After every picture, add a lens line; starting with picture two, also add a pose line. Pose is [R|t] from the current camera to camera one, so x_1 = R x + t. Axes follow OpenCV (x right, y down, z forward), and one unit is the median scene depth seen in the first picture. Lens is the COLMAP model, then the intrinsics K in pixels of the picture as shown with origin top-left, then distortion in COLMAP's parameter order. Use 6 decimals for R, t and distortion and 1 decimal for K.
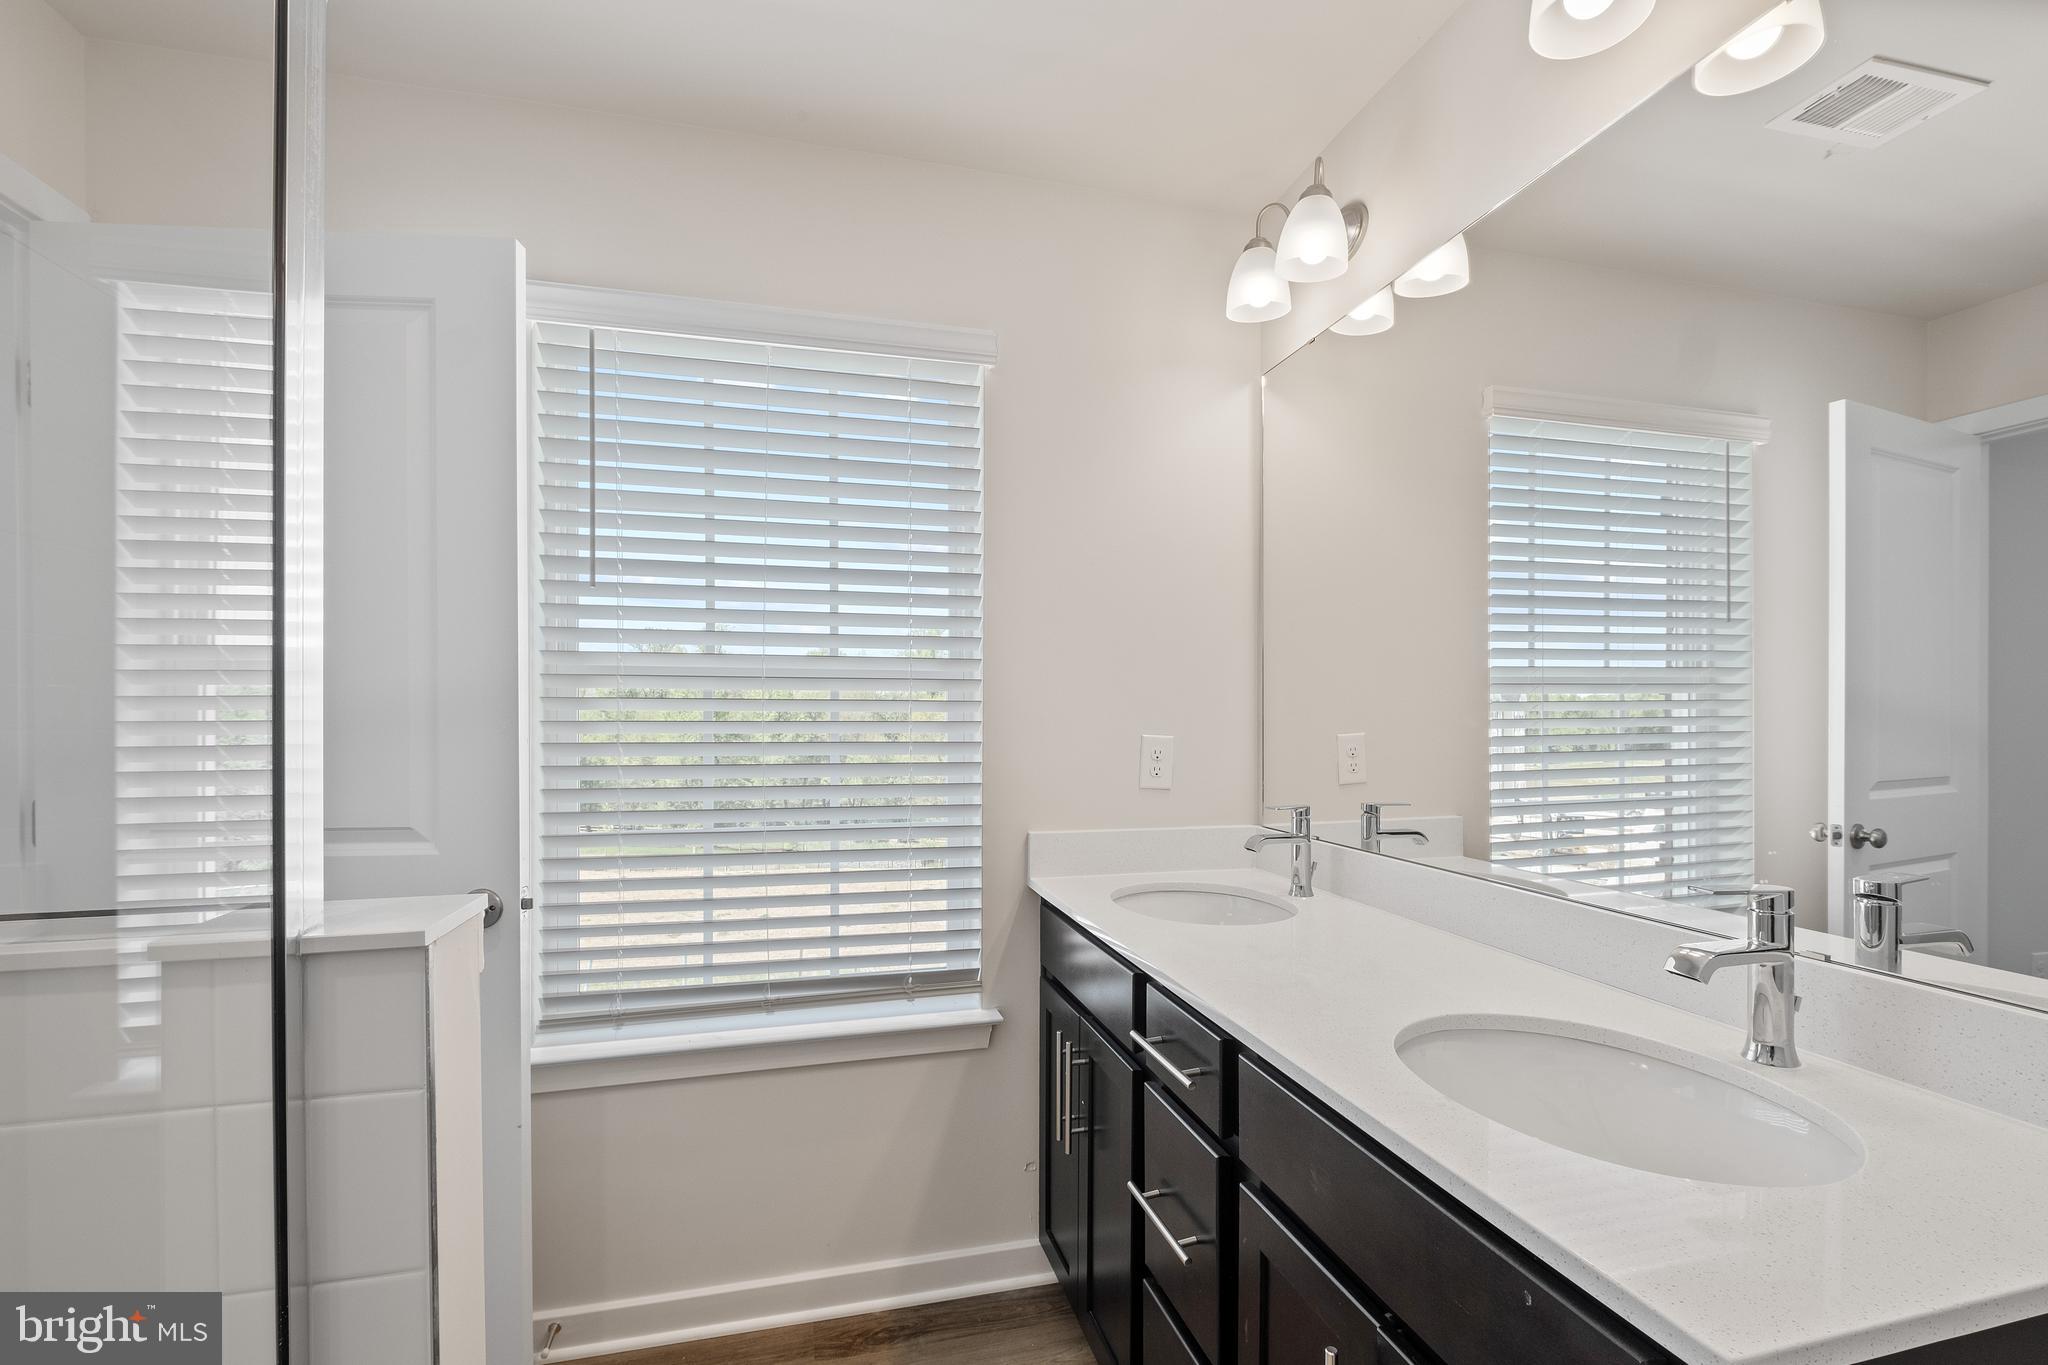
lens RADIAL K [[923.4, 0, 1029.4], [0, 923.4, 700.0], [0, 0, 1]] dist [-0.000355, -0.000247]
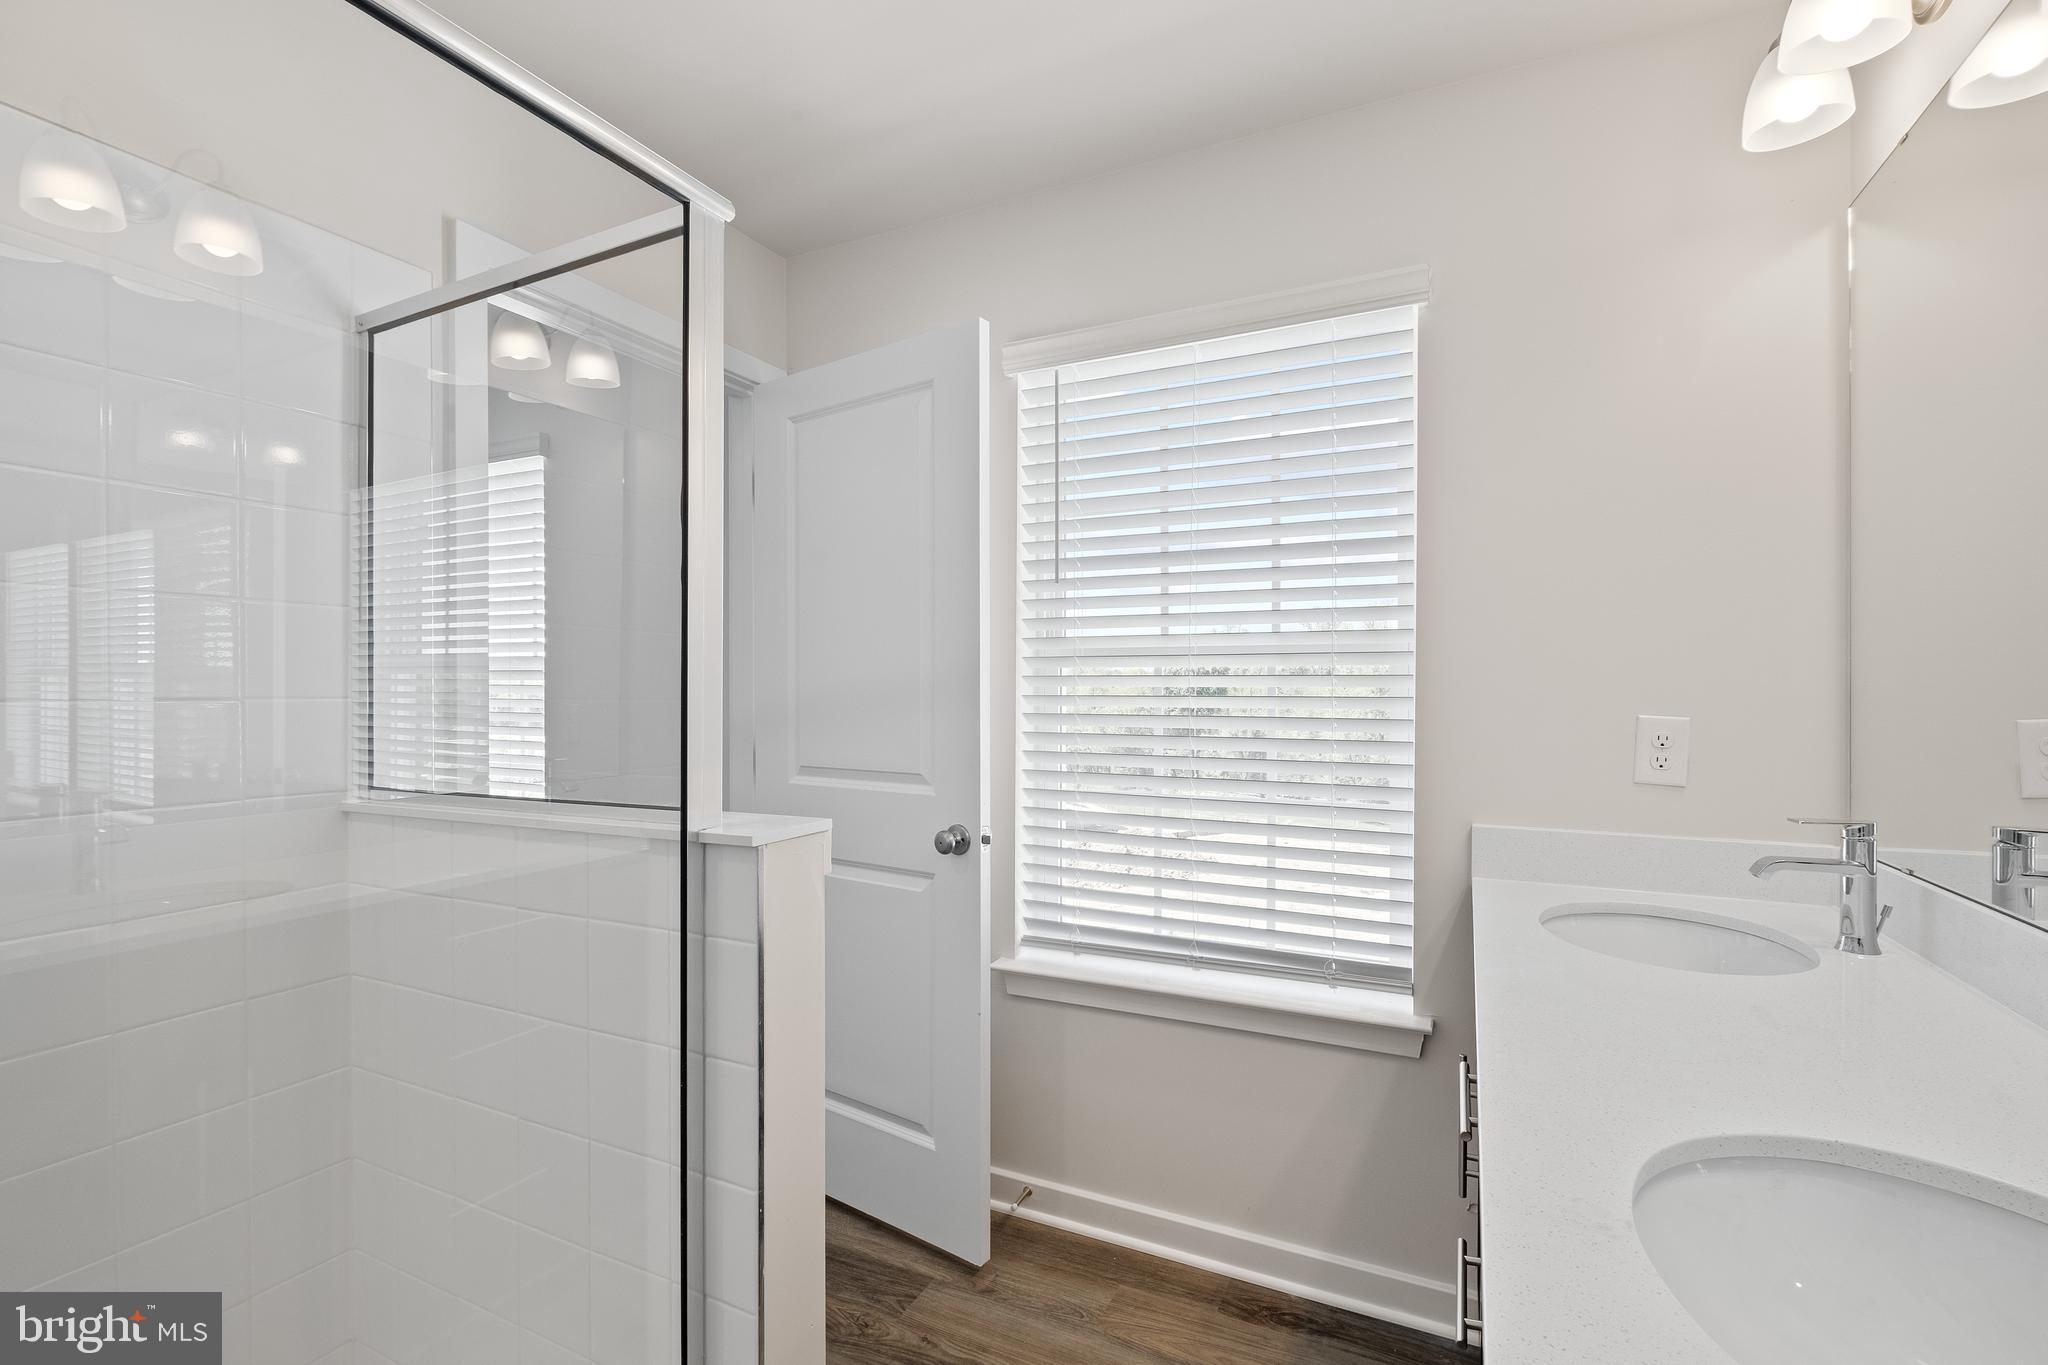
lens RADIAL K [[906.1, 0, 1018.1], [0, 906.1, 674.9], [0, 0, 1]] dist [-0.000737, -0.000706]
pose [[0.757344, -0.012041, -0.652905, 0.242306], [0.010653, 0.999925, -0.006084, 0.002734], [0.652929, -0.002347, 0.757415, 0.073152]]
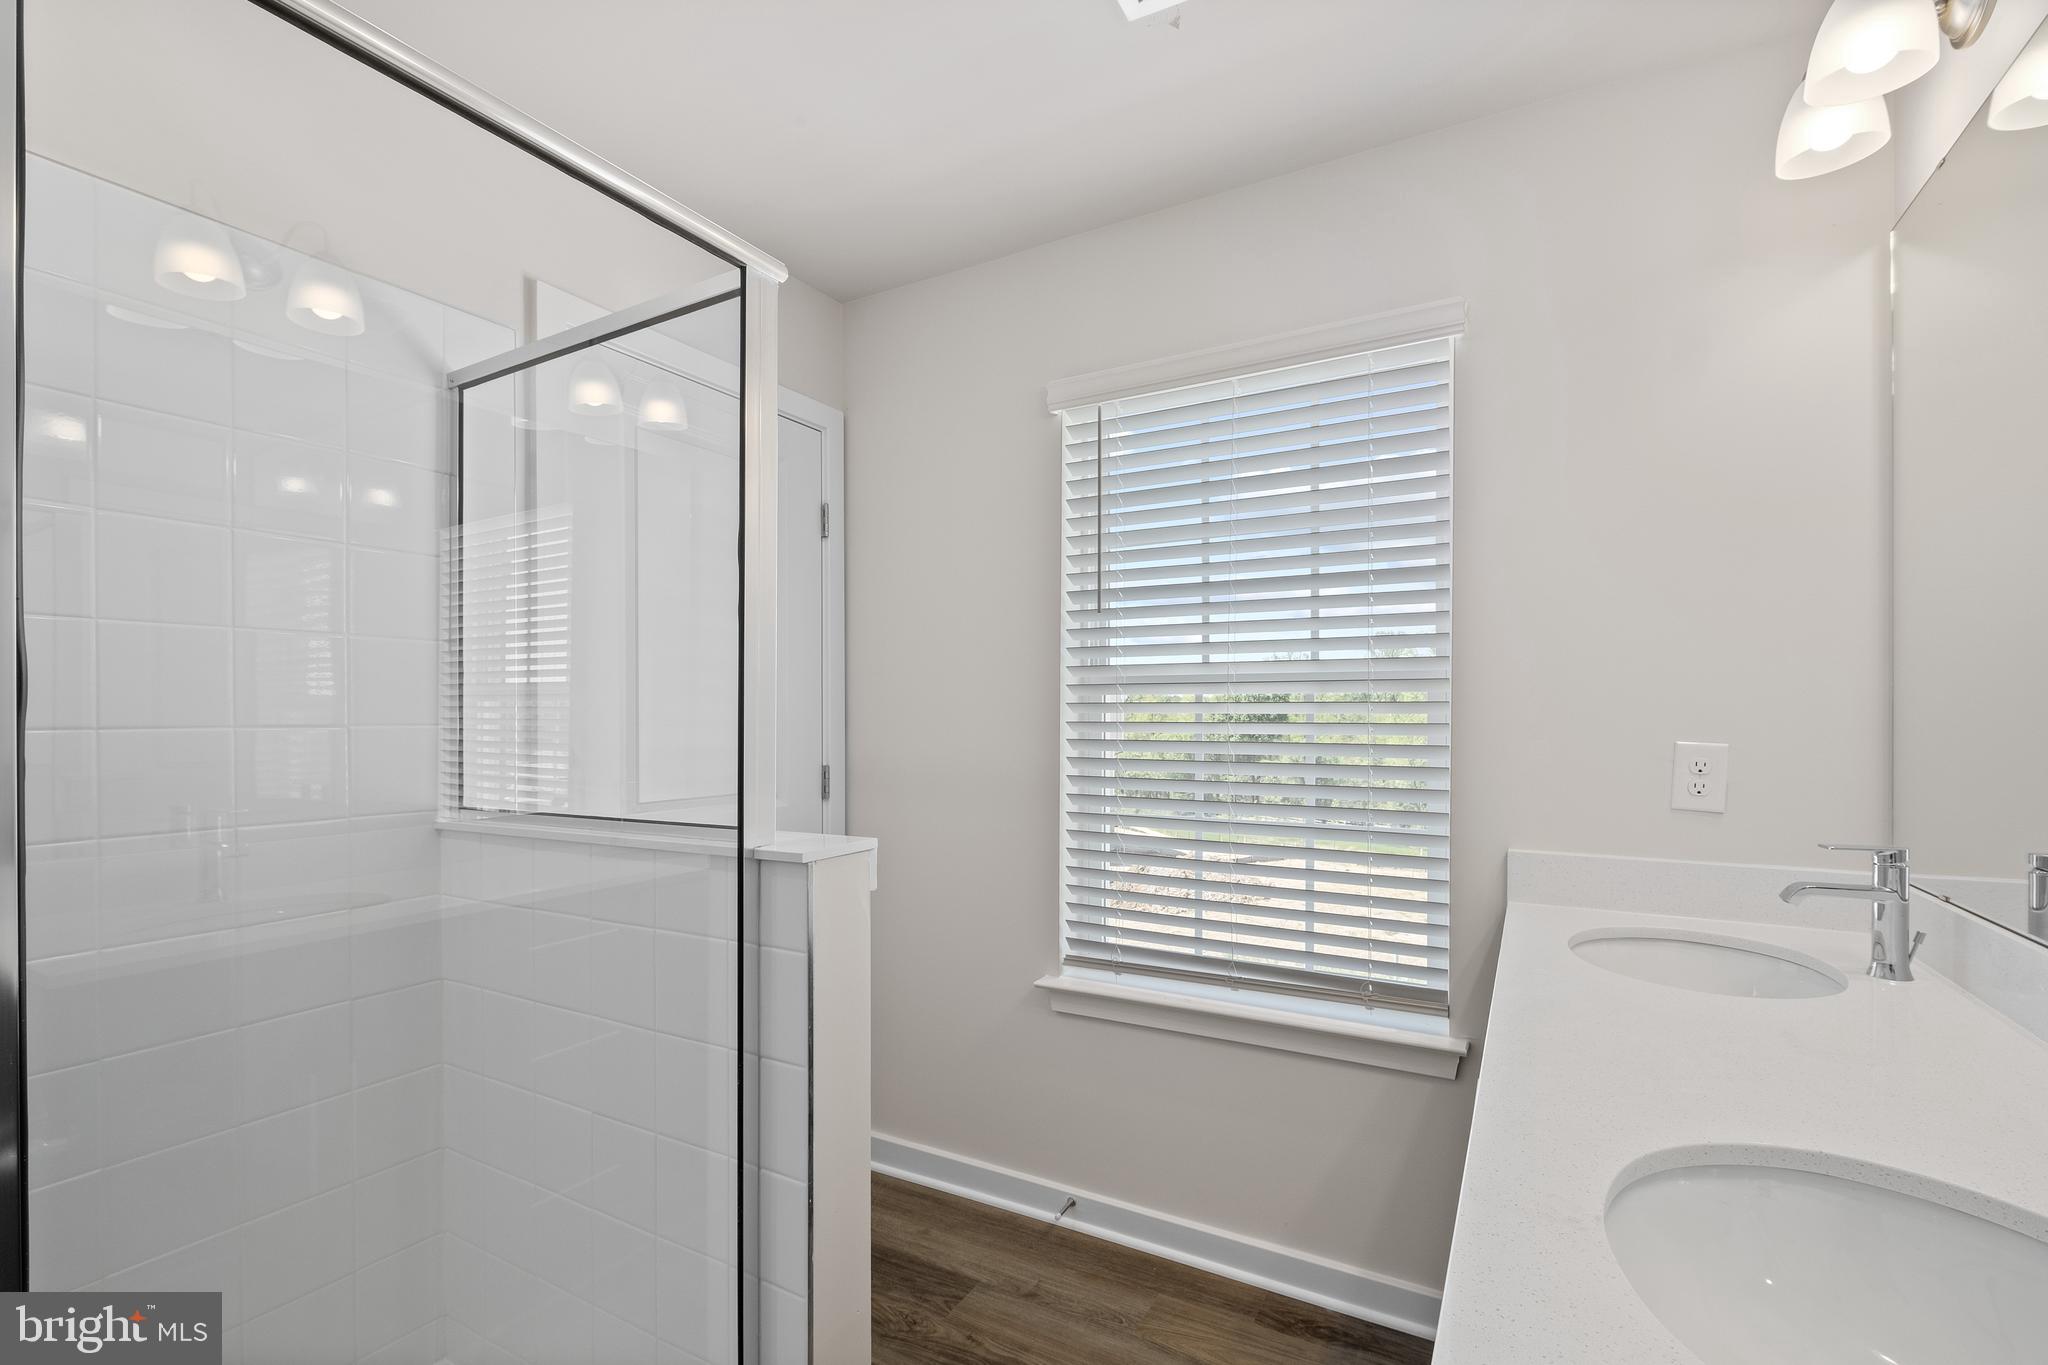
lens RADIAL K [[898.5, 0, 1024.3], [0, 898.5, 698.5], [0, 0, 1]] dist [-0.001012, -0.000426]
pose [[0.717994, -0.015409, -0.695879, 0.275924], [0.011940, 0.999880, -0.009821, 0.001947], [0.695947, -0.001258, 0.718092, 0.062966]]
